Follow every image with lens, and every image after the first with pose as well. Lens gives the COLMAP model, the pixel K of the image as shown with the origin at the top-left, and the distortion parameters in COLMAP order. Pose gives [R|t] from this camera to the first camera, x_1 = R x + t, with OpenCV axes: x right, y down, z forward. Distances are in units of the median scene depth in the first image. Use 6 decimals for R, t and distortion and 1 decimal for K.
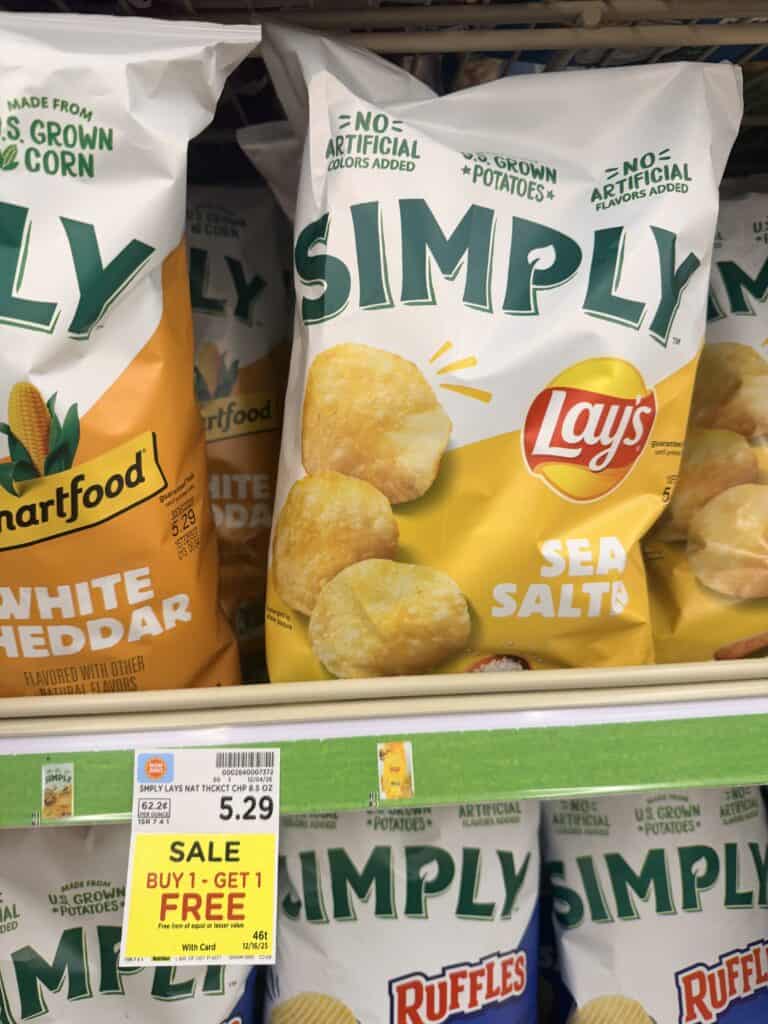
lens RADIAL K [[652.8, 0, 384.0], [0, 652.8, 512.0], [0, 0, 1]] dist [-0.019226, -0.000566]
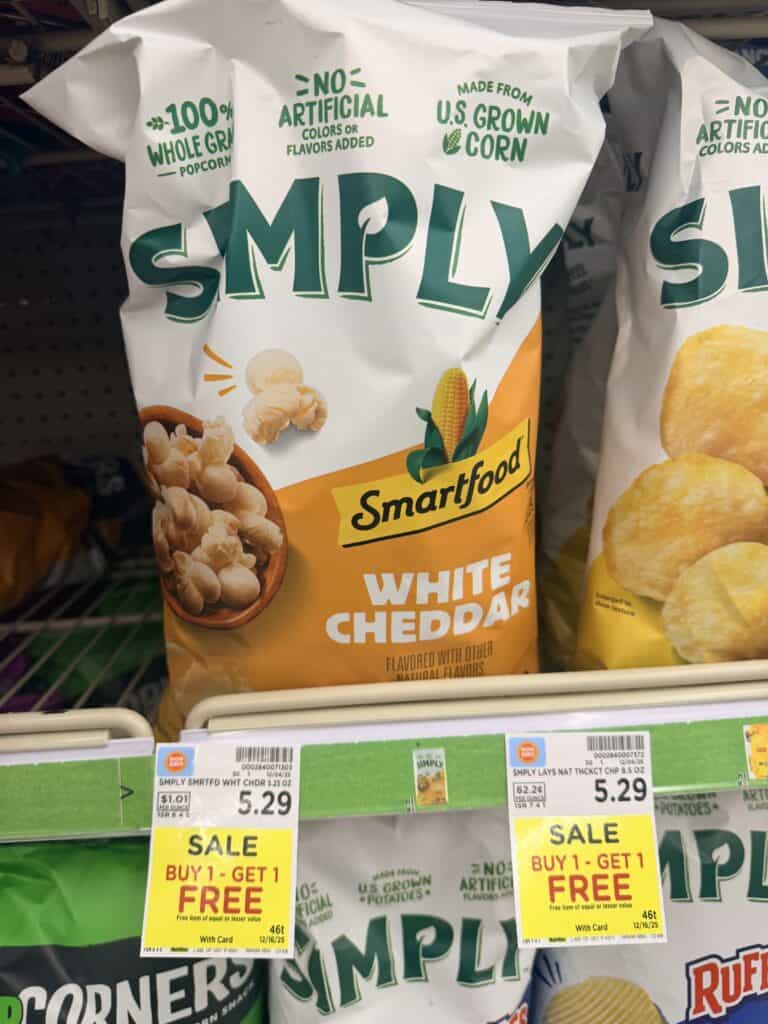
lens RADIAL K [[652.8, 0, 384.0], [0, 652.8, 512.0], [0, 0, 1]] dist [-0.019226, -0.000566]
pose [[0.999826, -0.008094, -0.016820, -0.558191], [0.008201, 0.999947, 0.006285, 0.014398], [0.016768, -0.006422, 0.999839, -0.009756]]
